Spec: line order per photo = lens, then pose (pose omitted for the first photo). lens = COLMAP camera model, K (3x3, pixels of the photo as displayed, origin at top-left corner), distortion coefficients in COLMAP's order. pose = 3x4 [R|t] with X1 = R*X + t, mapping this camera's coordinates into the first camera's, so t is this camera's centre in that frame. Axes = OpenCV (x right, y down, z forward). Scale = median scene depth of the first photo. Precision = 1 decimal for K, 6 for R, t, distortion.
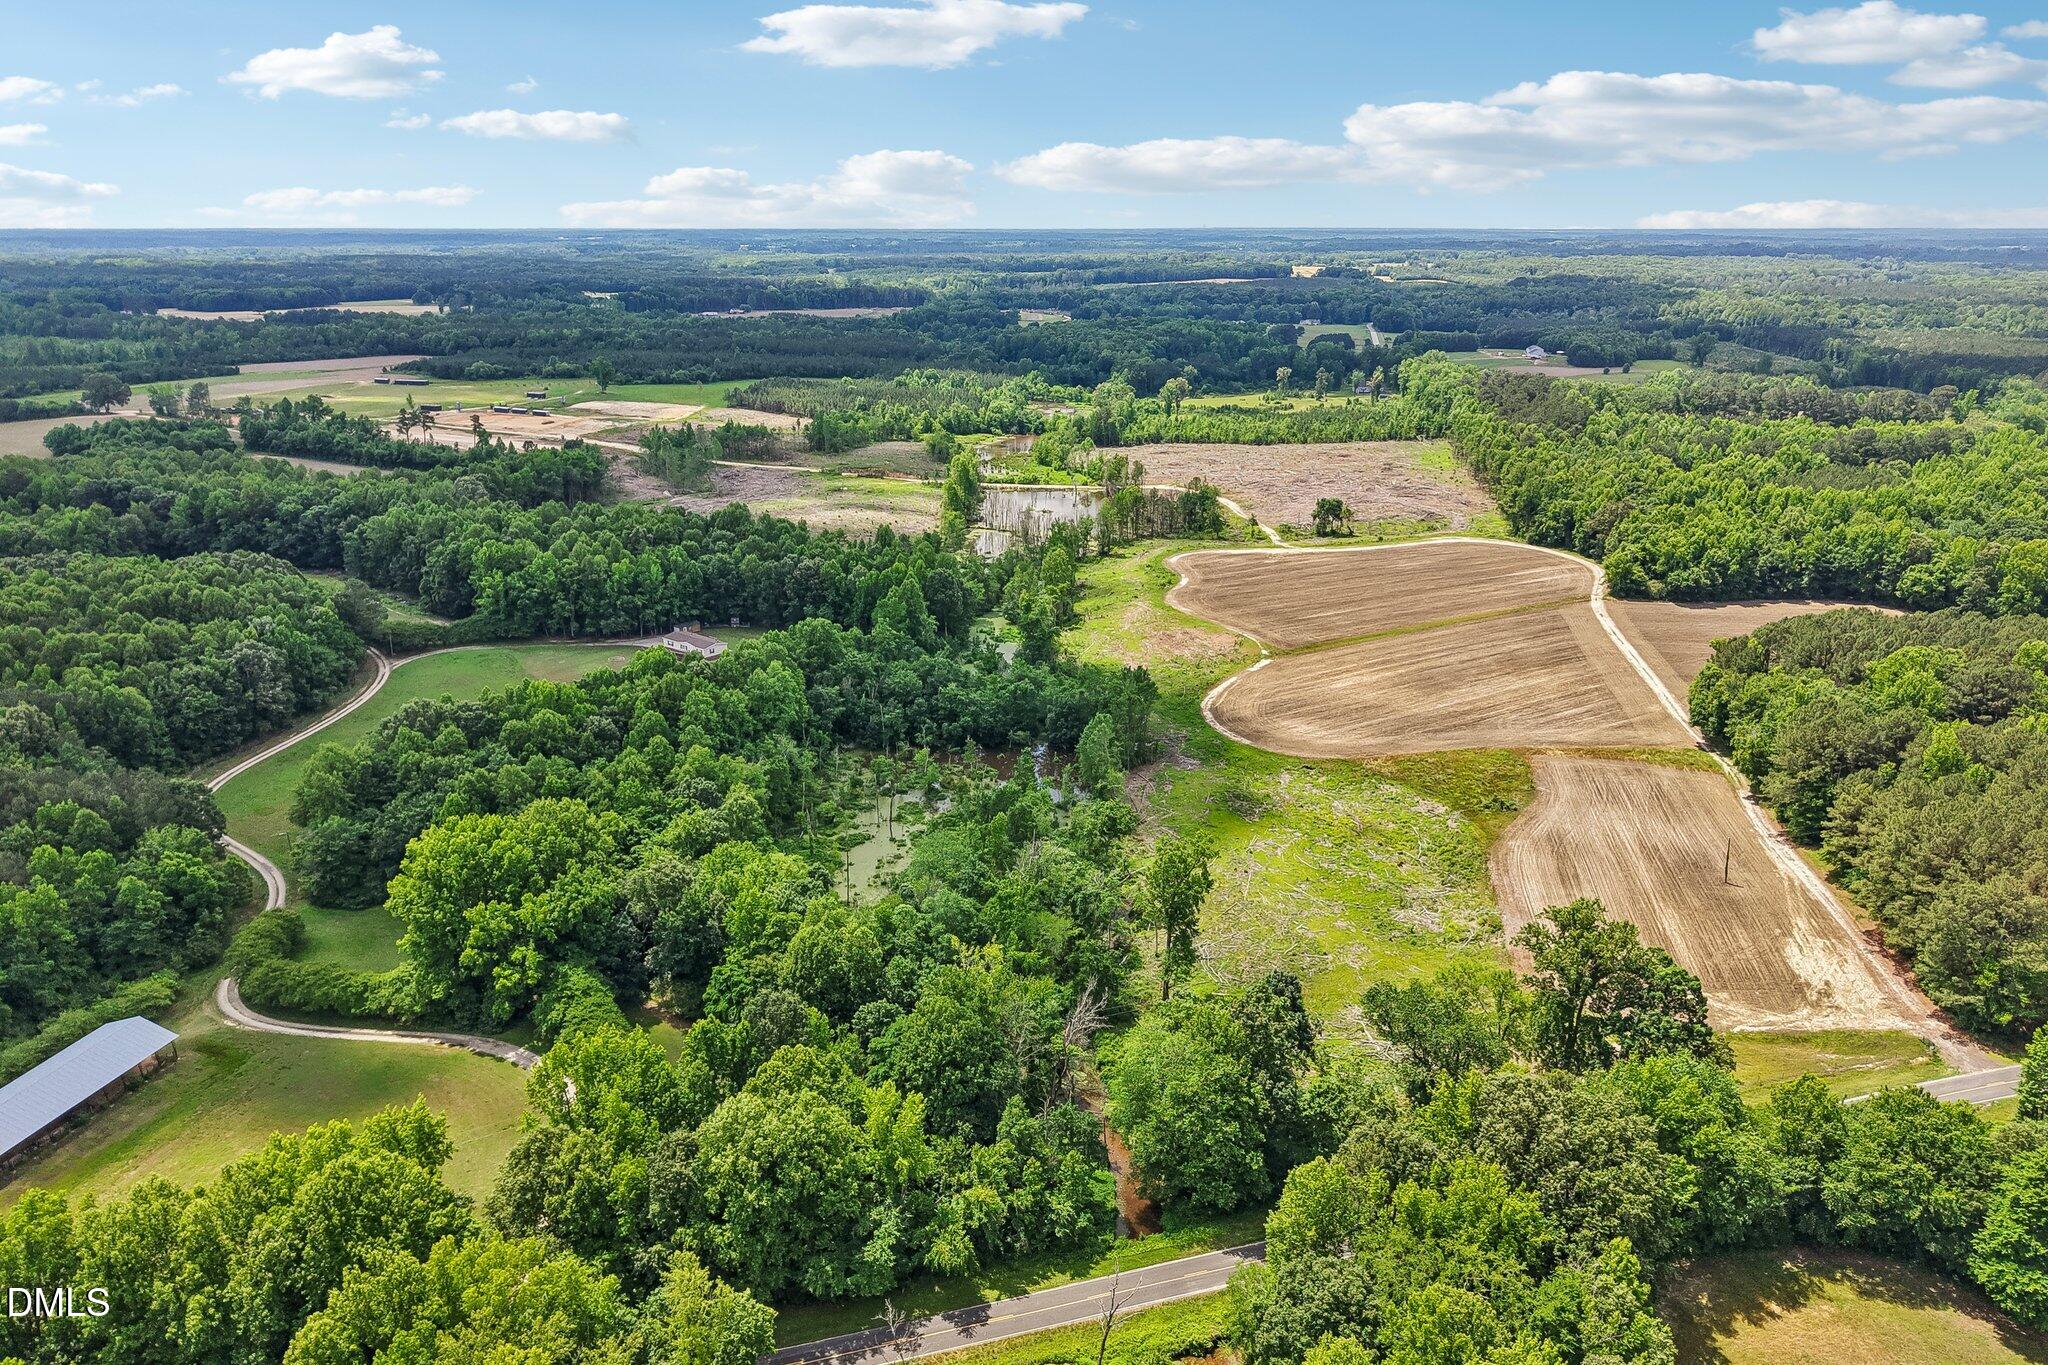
lens RADIAL K [[1387.9, 0, 995.2], [0, 1387.9, 669.2], [0, 0, 1]] dist [0.000029, -0.017726]
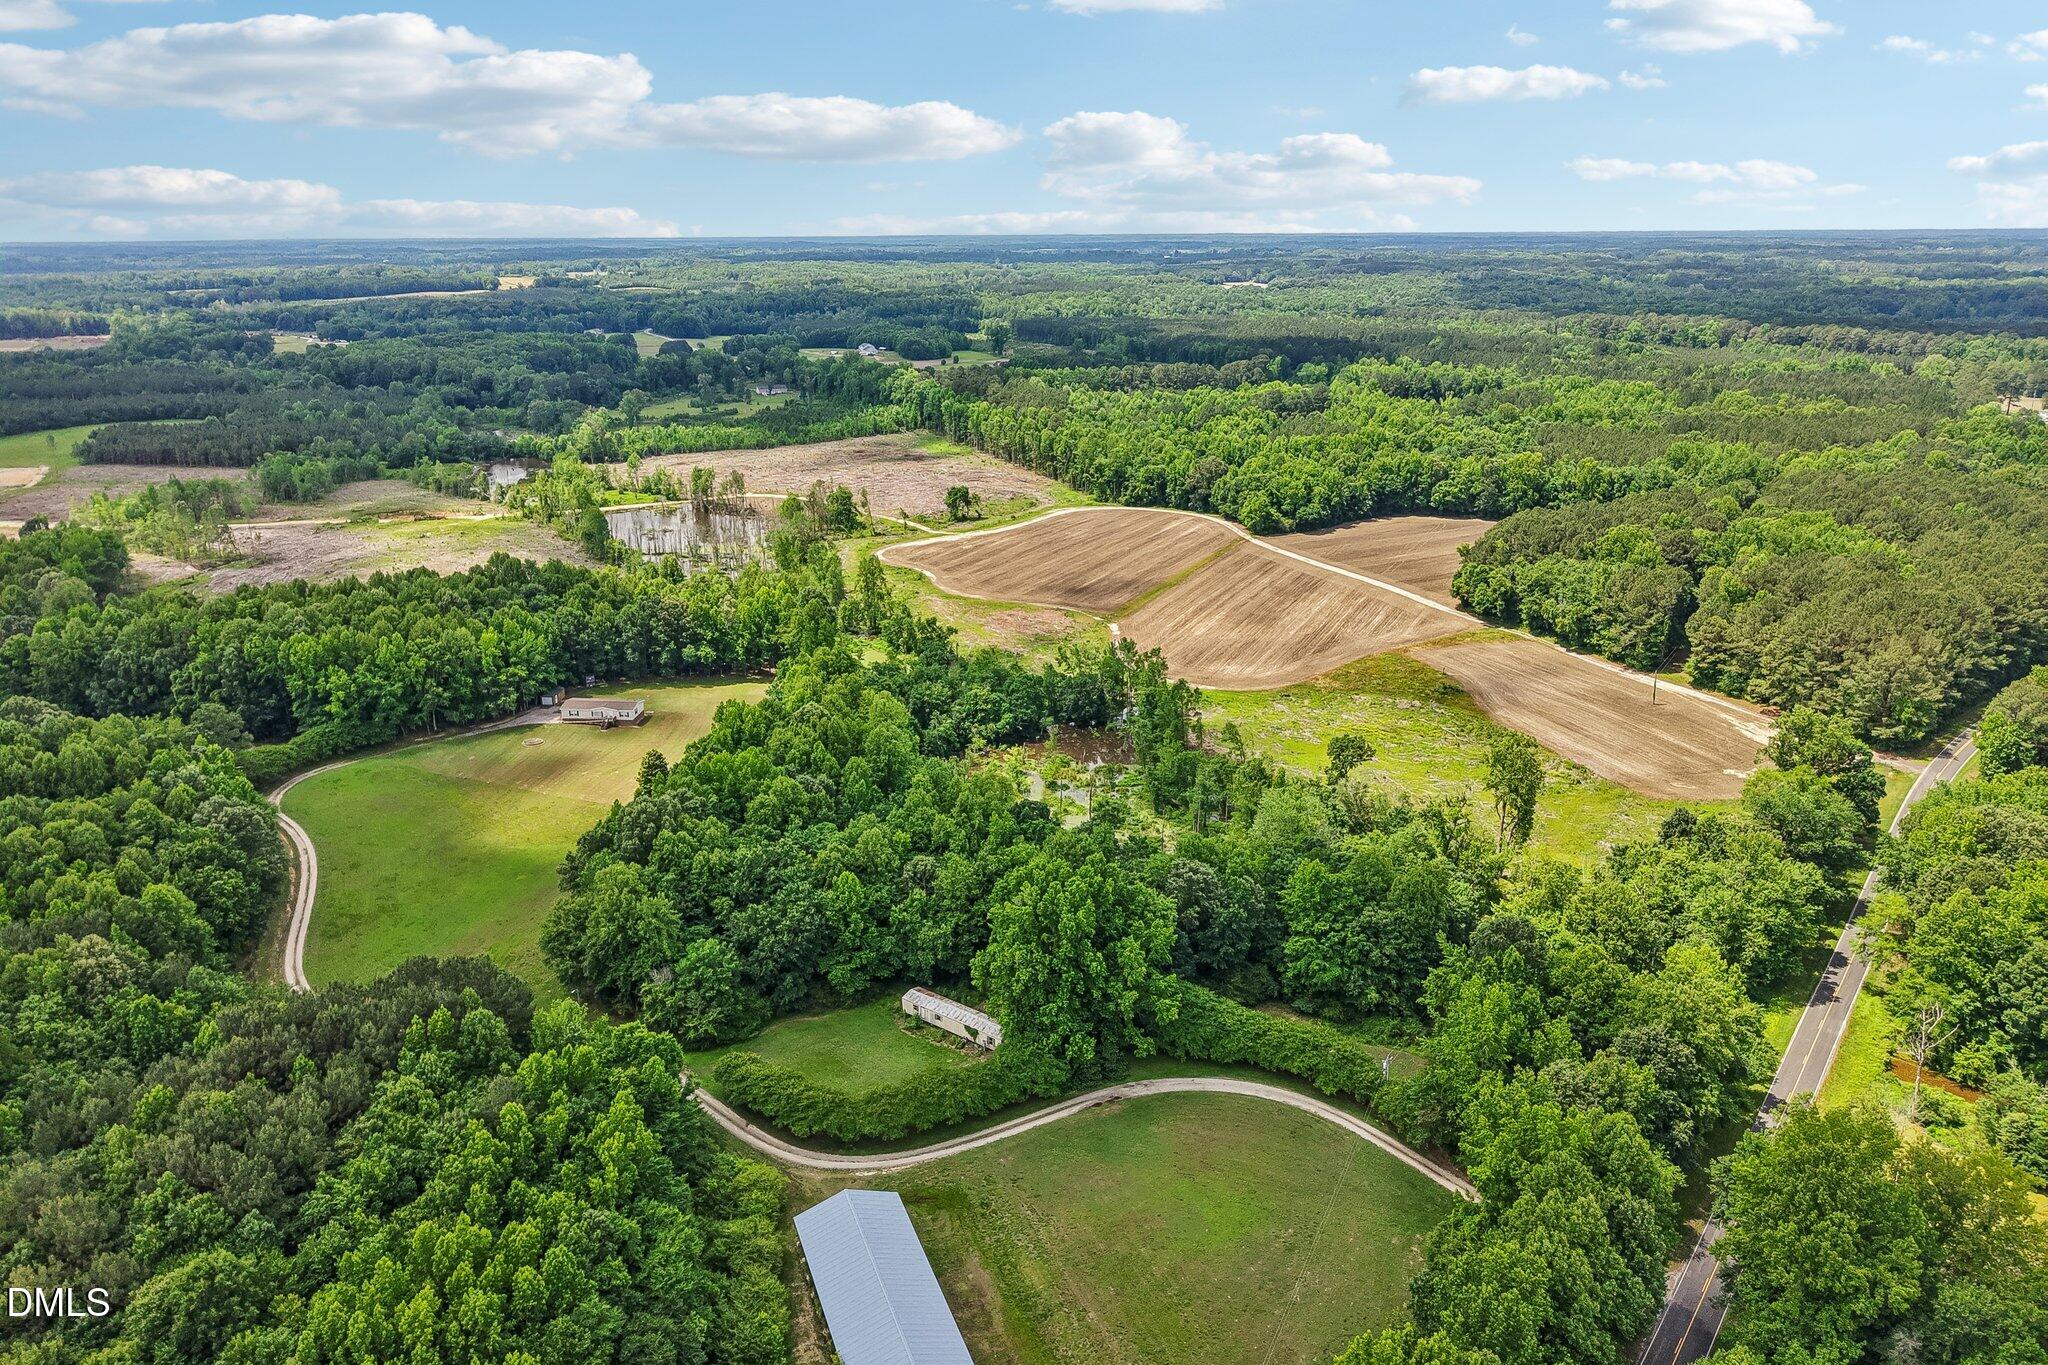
lens RADIAL K [[1371.4, 0, 954.8], [0, 1371.4, 680.8], [0, 0, 1]] dist [0.044257, -0.001333]
pose [[0.829506, -0.179216, 0.528962, -0.531498], [0.177742, 0.982585, 0.054177, -0.046695], [-0.529460, 0.049079, 0.846914, 0.132739]]
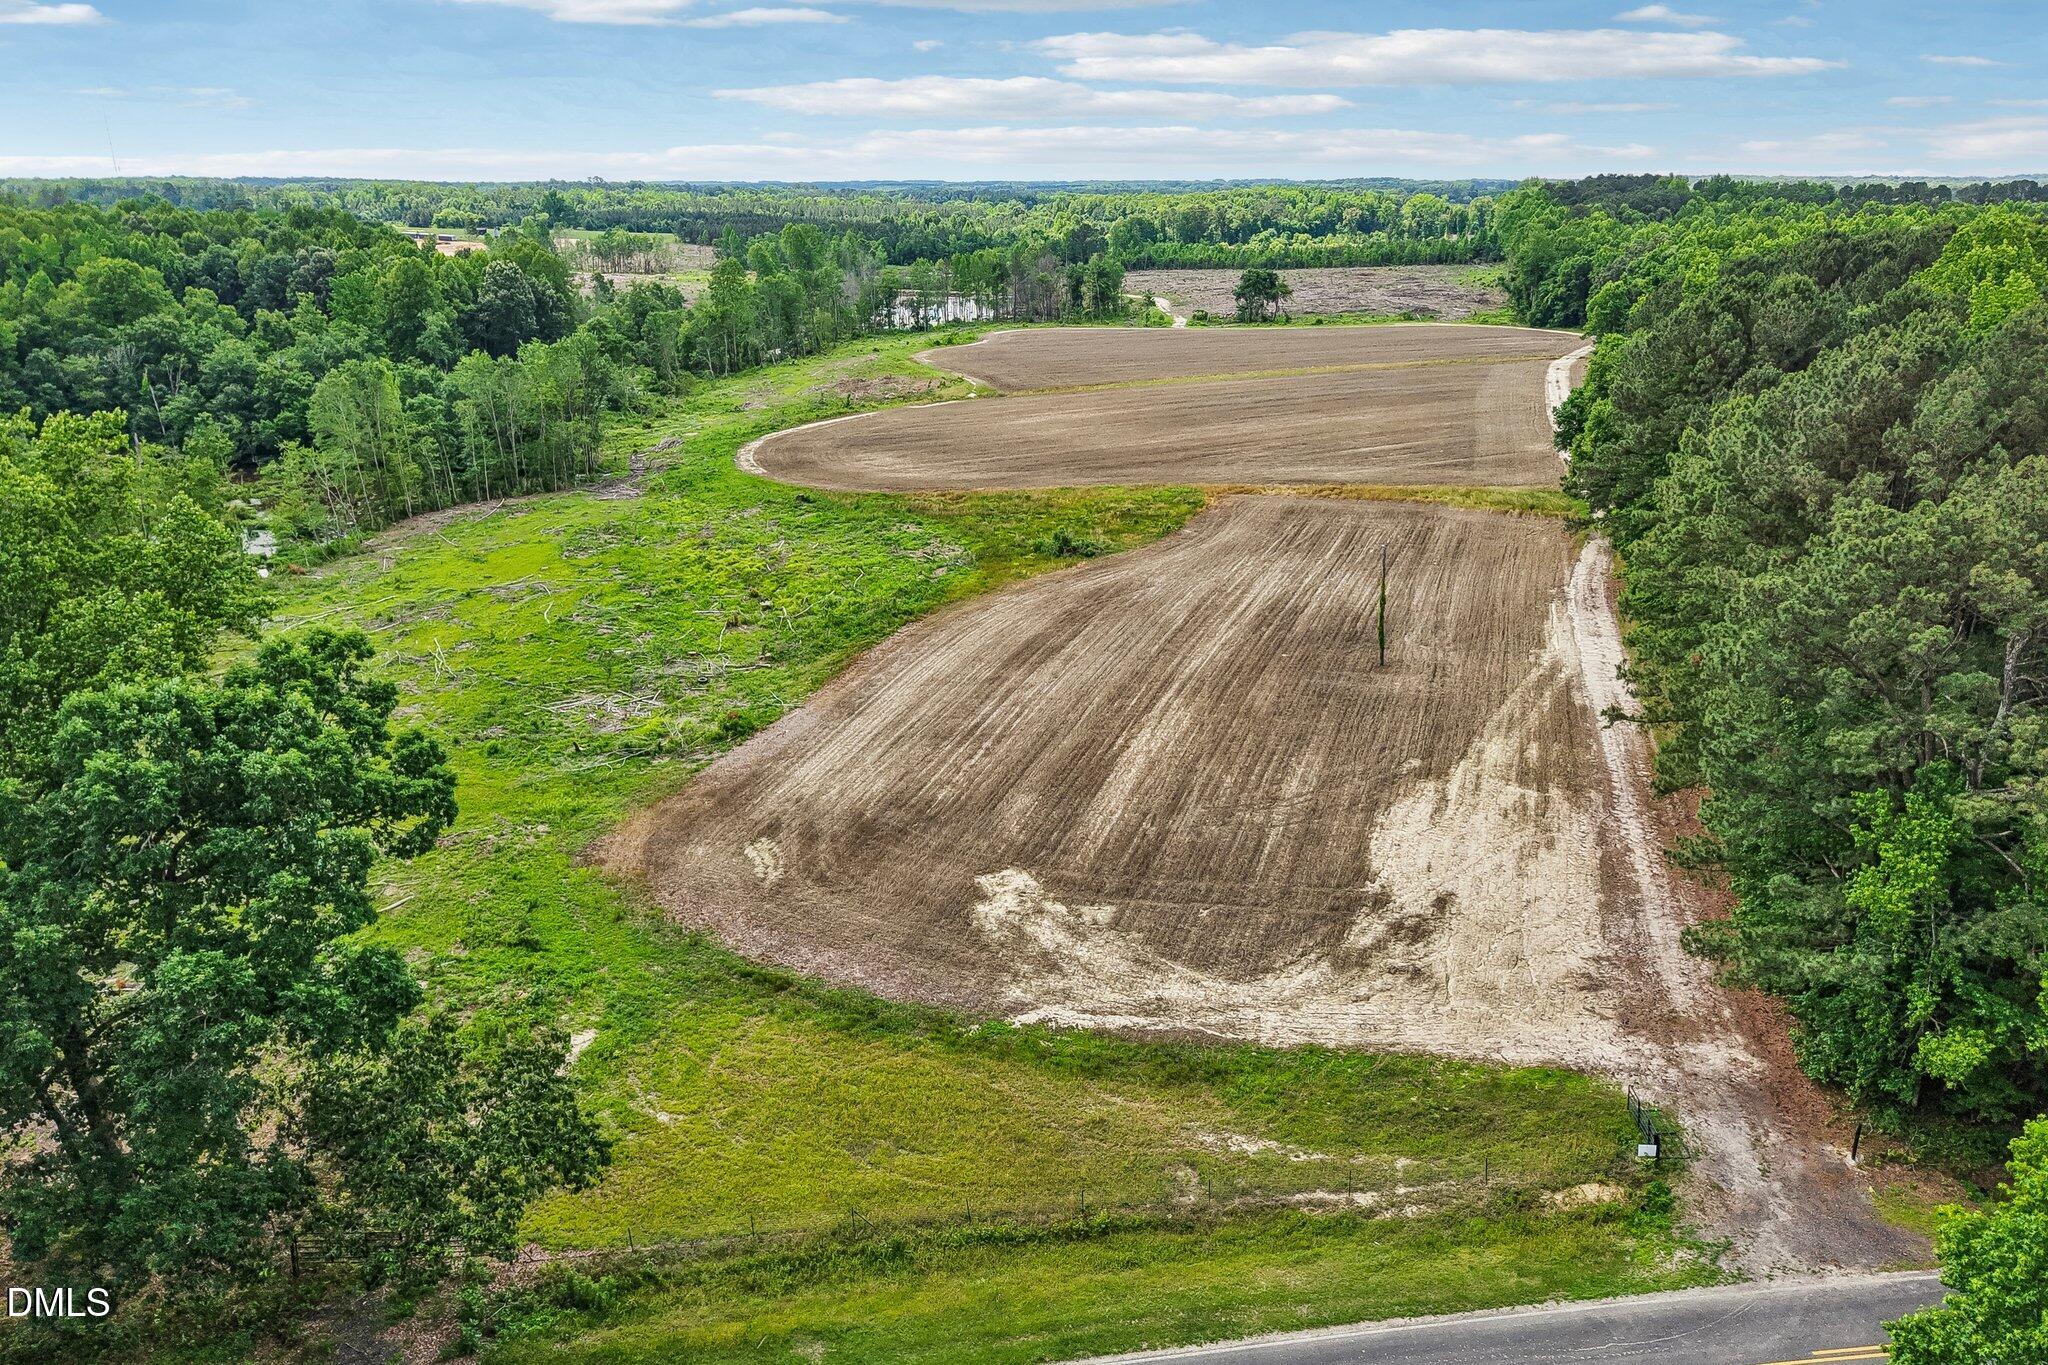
lens RADIAL K [[1383.5, 0, 1024.0], [0, 1383.5, 682.5], [0, 0, 1]] dist [0.003448, -0.007449]
pose [[0.991479, 0.042368, -0.123182, 0.320856], [-0.038140, 0.998606, 0.036479, 0.100261], [0.124556, -0.031470, 0.991713, 0.400764]]
